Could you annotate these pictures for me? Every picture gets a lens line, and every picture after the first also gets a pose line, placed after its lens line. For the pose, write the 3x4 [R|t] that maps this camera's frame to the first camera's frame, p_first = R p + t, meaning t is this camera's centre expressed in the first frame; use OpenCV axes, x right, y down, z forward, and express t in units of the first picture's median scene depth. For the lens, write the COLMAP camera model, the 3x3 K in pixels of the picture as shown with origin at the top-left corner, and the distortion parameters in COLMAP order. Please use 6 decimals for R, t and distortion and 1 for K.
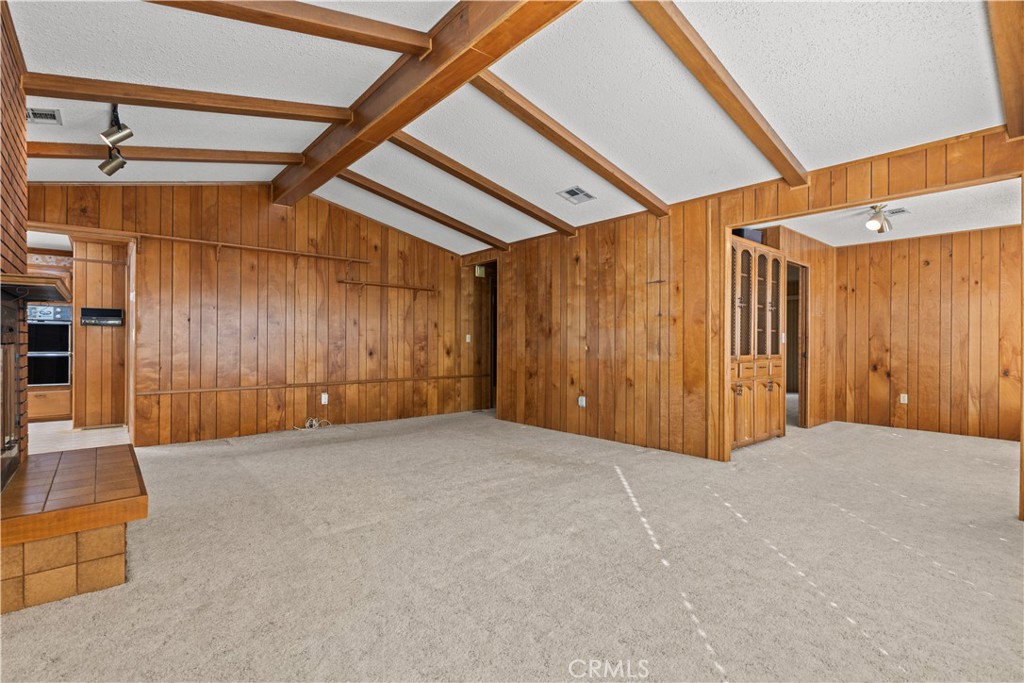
lens RADIAL K [[458.8, 0, 530.4], [0, 458.8, 341.6], [0, 0, 1]] dist [0.002046, -0.001119]
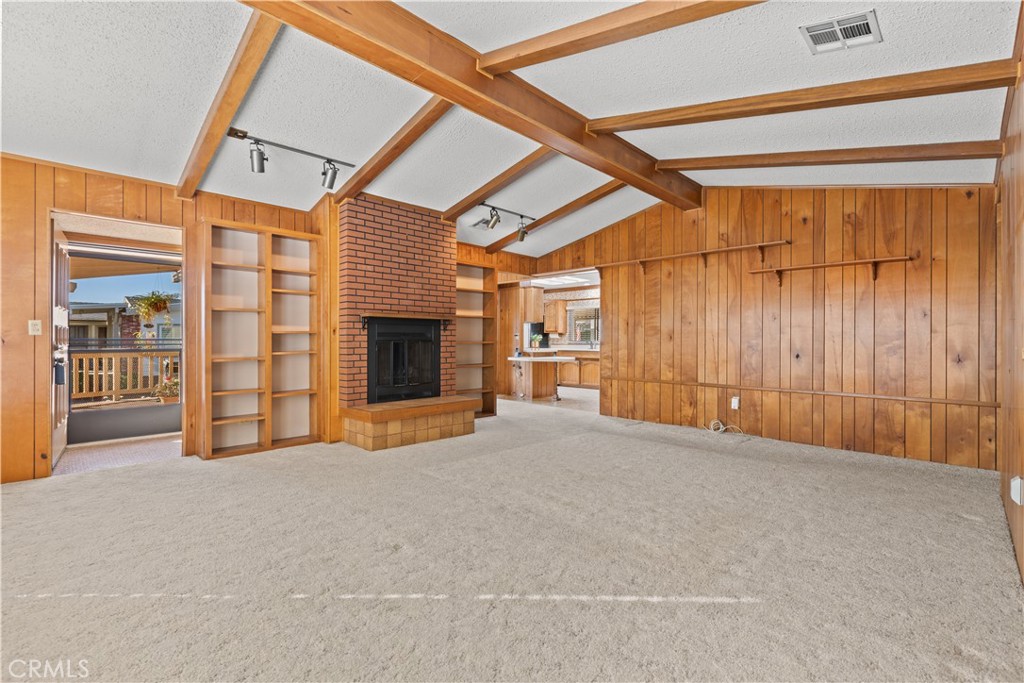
lens RADIAL K [[458.8, 0, 517.3], [0, 458.8, 336.6], [0, 0, 1]] dist [0.002046, -0.001119]
pose [[0.093508, -0.011416, -0.995553, 0.427156], [-0.002766, 0.999927, -0.011726, 0.003351], [0.995615, 0.003850, 0.093470, 0.479280]]
